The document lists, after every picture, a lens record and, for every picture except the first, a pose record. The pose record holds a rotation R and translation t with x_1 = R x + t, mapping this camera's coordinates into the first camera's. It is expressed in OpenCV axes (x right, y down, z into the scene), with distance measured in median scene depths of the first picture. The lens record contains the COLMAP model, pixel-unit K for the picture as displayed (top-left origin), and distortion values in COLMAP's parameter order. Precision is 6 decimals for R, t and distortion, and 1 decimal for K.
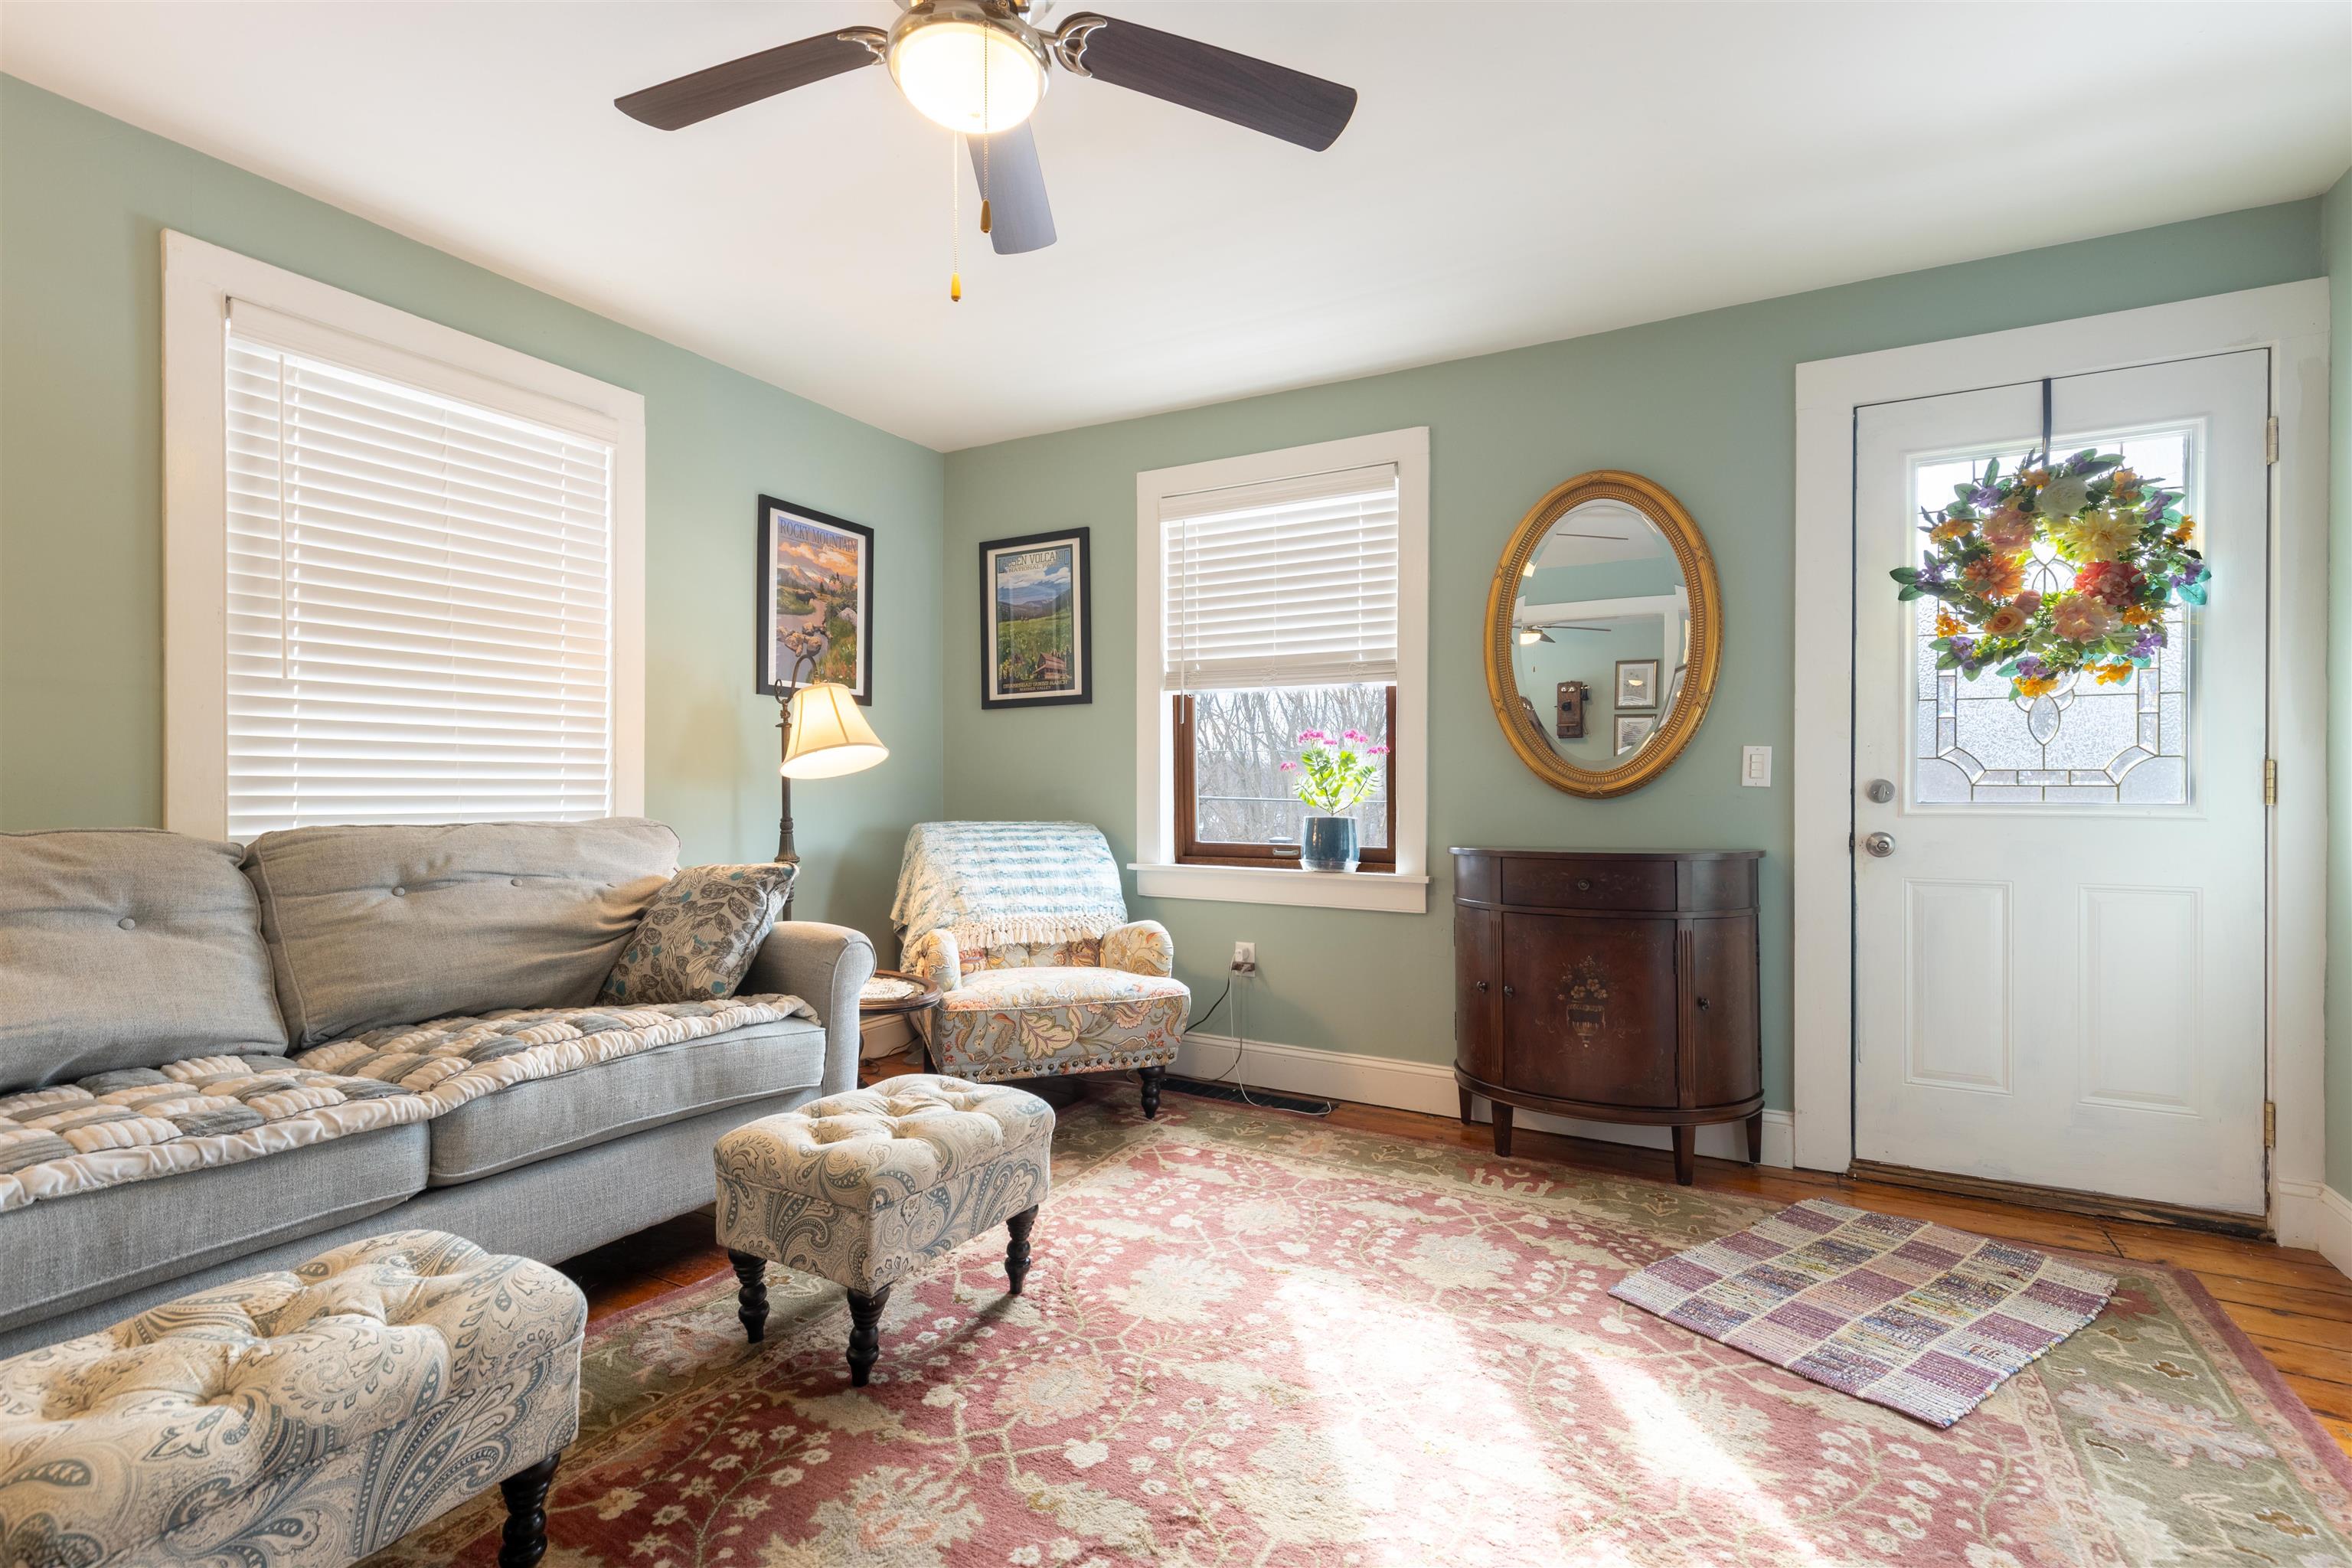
lens RADIAL K [[1085.8, 0, 1176.0], [0, 1085.8, 784.0], [0, 0, 1]] dist [0.030908, -0.000094]
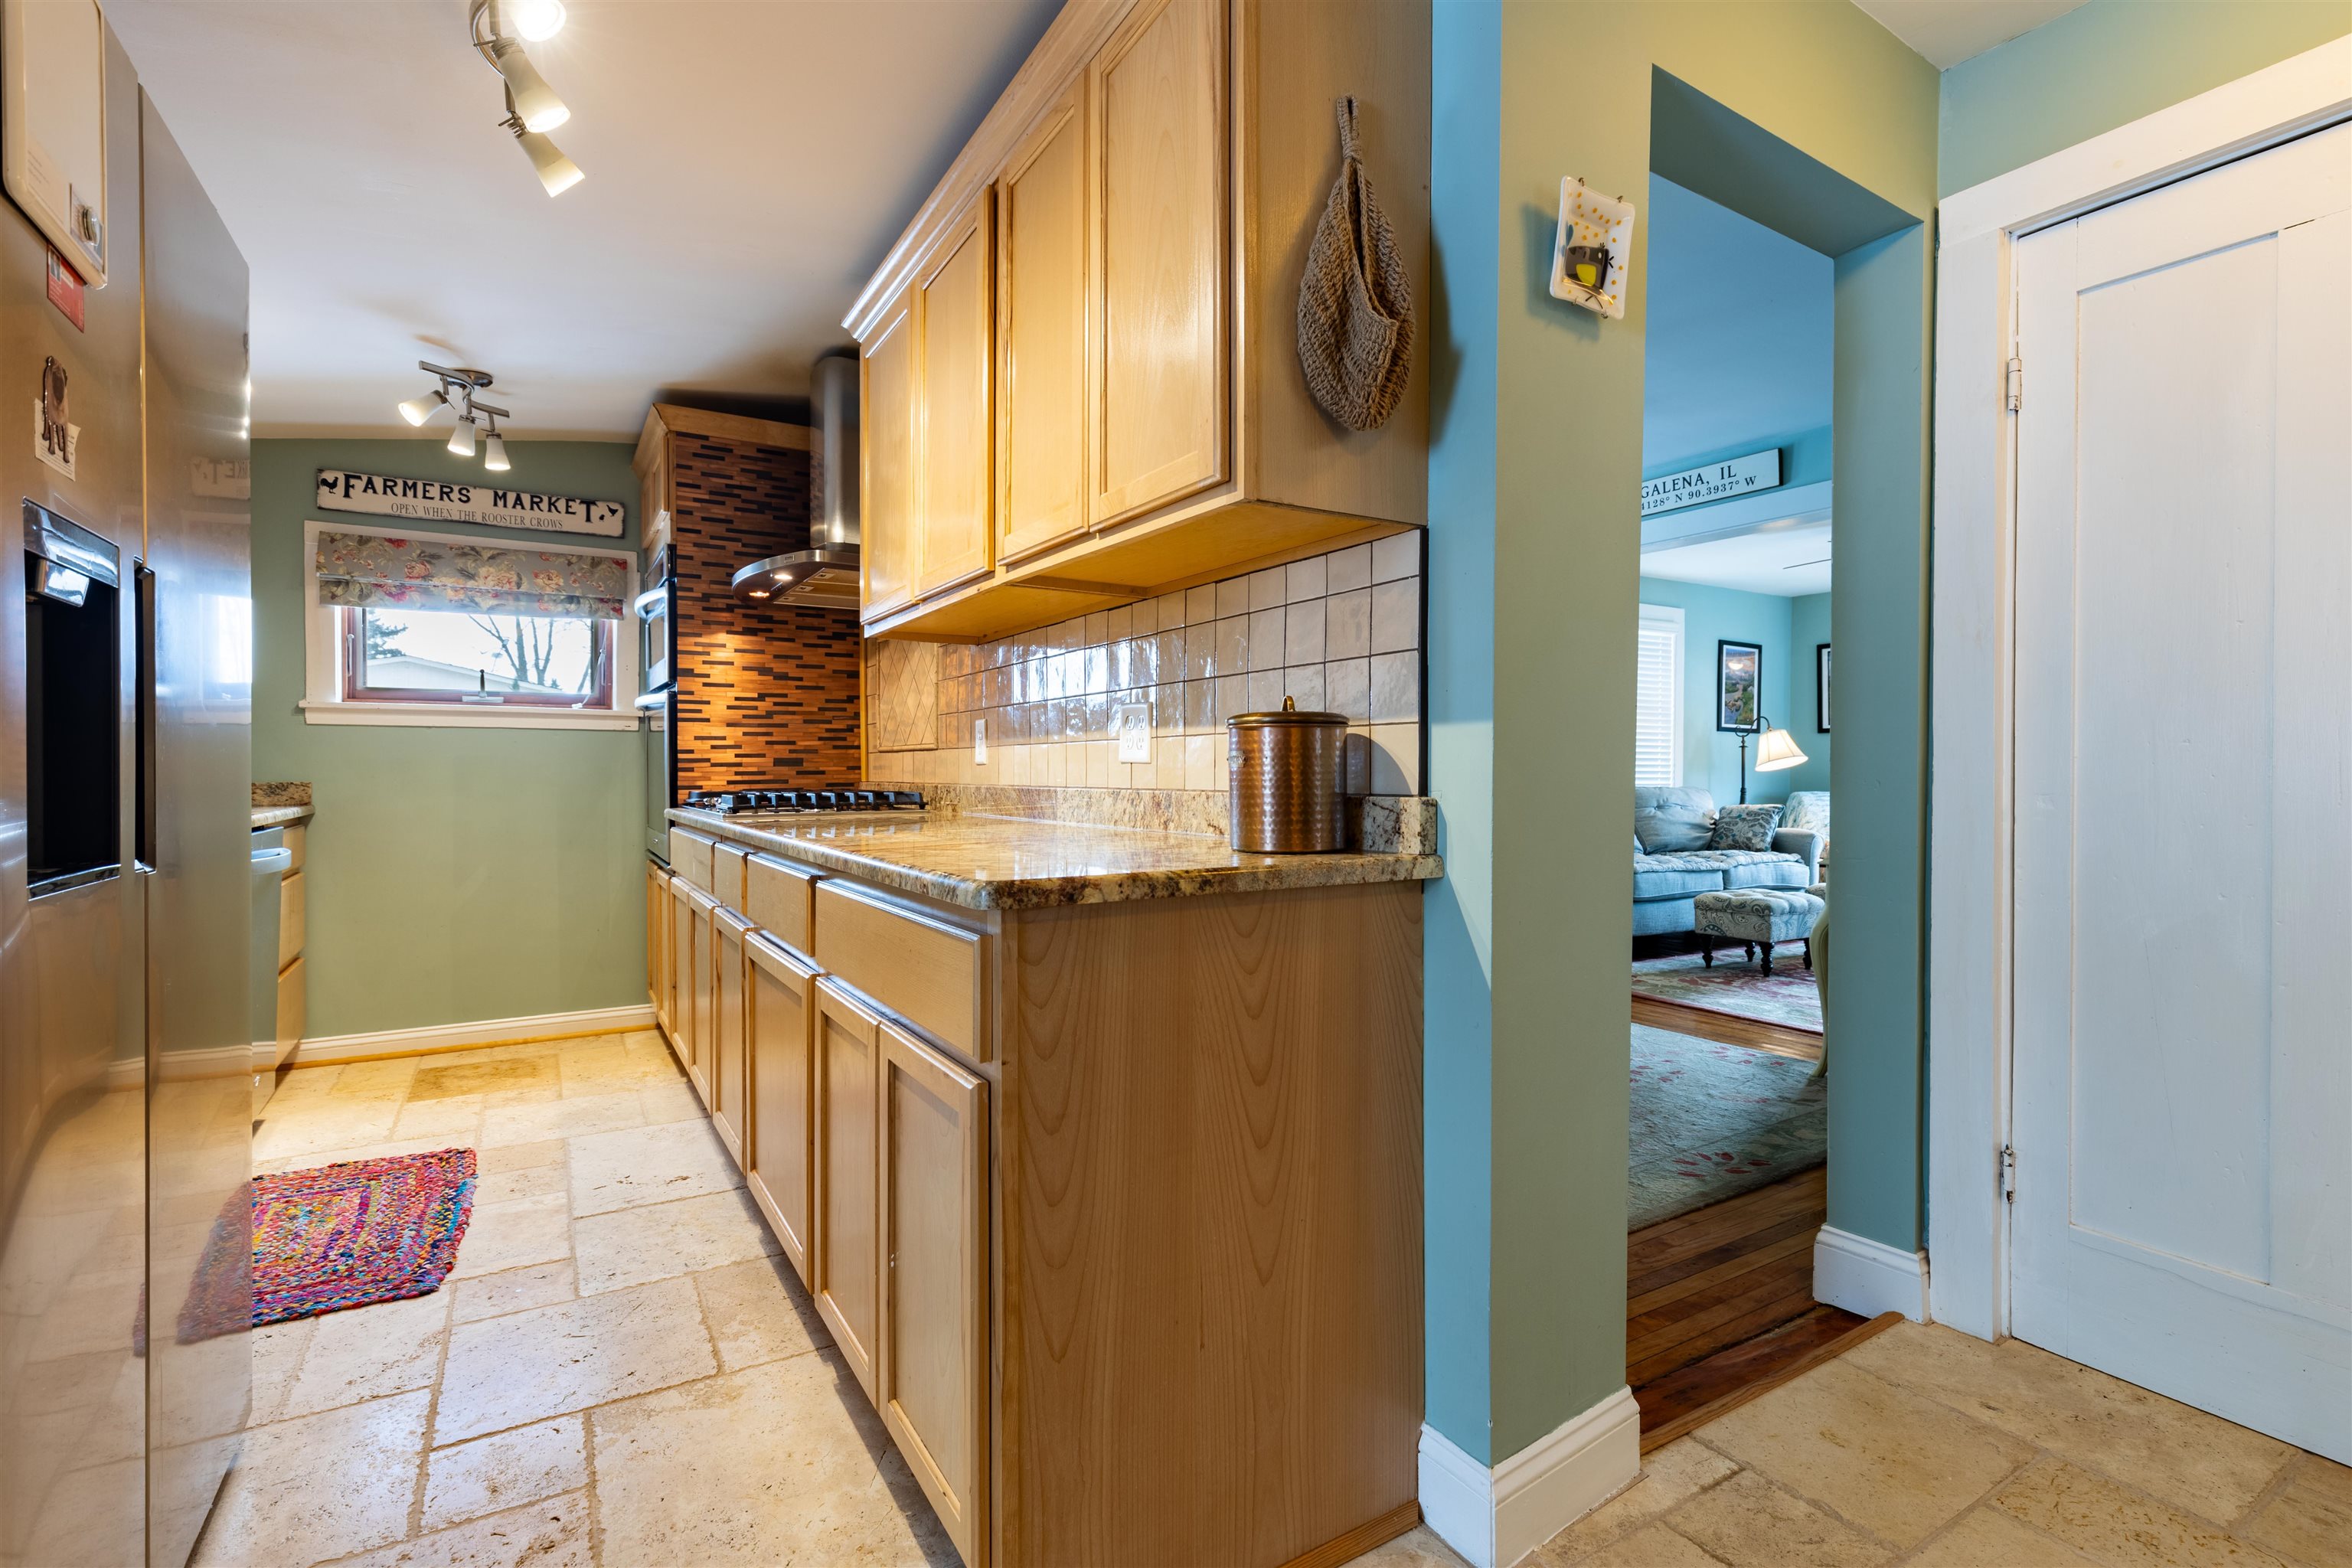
lens RADIAL K [[1083.7, 0, 1146.8], [0, 1083.7, 774.4], [0, 0, 1]] dist [0.022443, -0.000010]
pose [[0.856127, 0.004937, -0.516742, -0.222660], [-0.001341, 0.999972, 0.007331, -0.010038], [0.516763, -0.005584, 0.856110, -1.402782]]
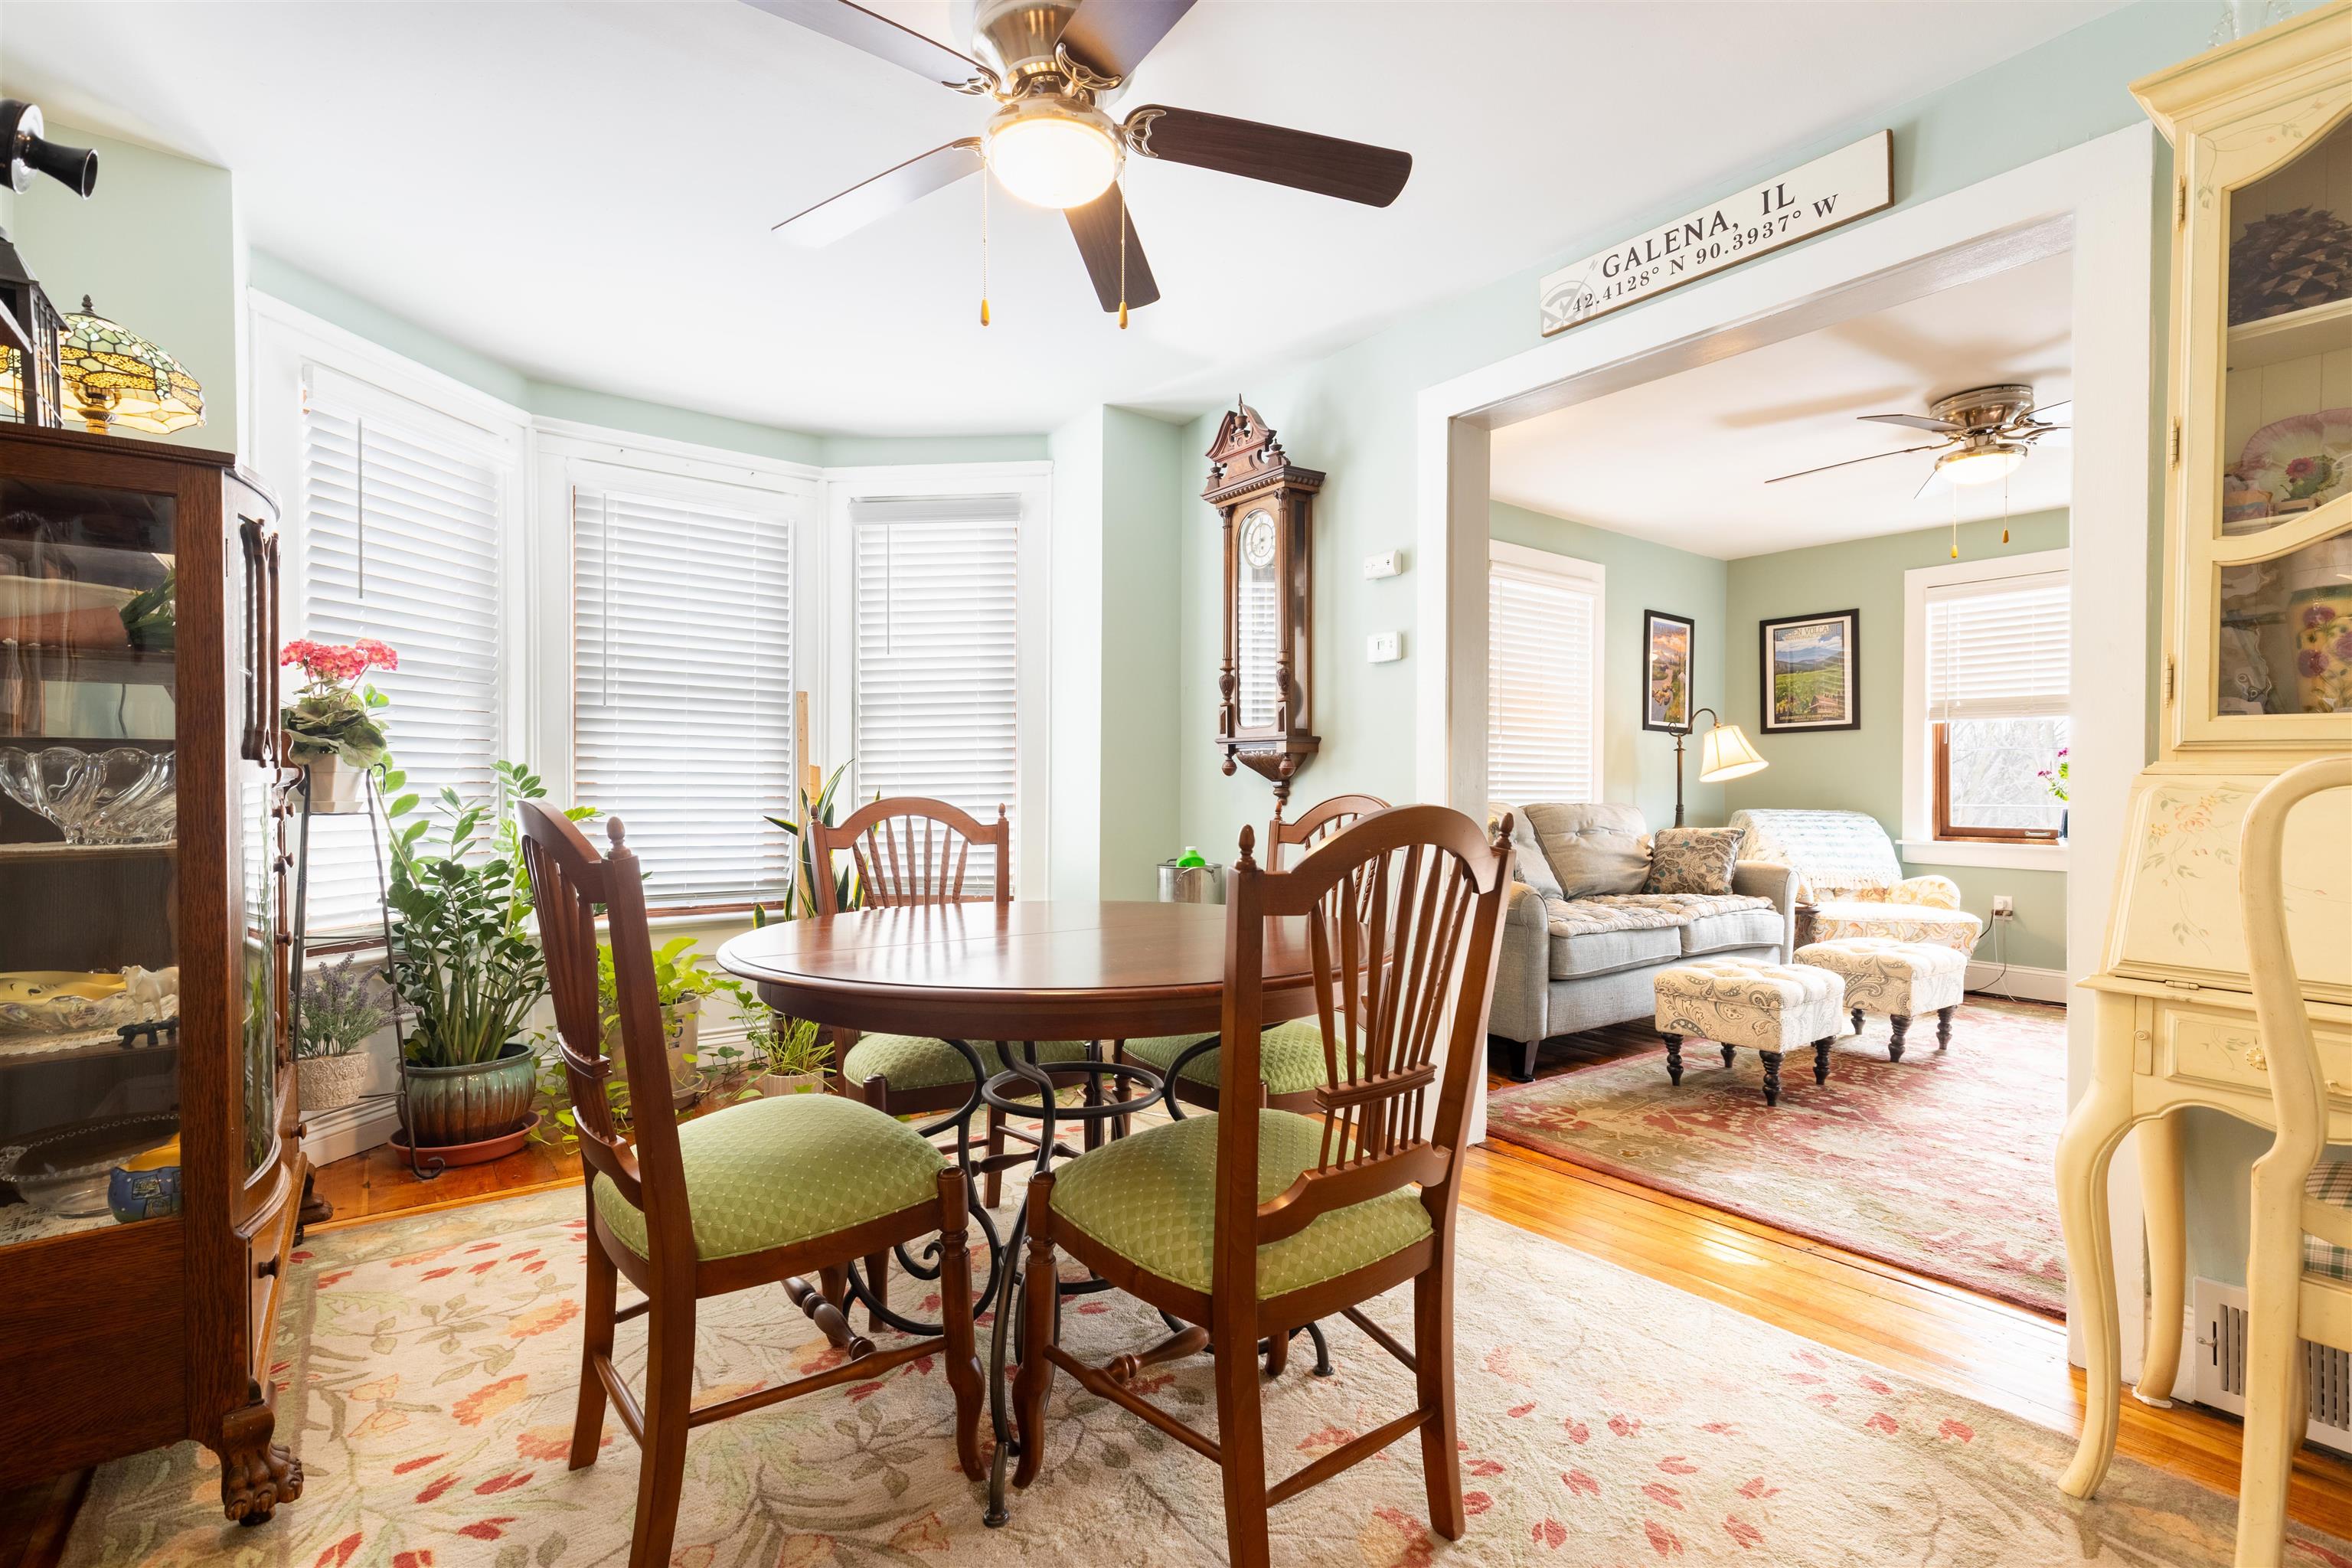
lens RADIAL K [[1085.8, 0, 1176.0], [0, 1085.8, 784.0], [0, 0, 1]] dist [0.030908, -0.000094]
pose [[0.917705, 0.002471, -0.397255, -0.359938], [-0.002999, 0.999995, -0.000710, 0.002538], [0.397251, 0.001843, 0.917708, -0.769104]]
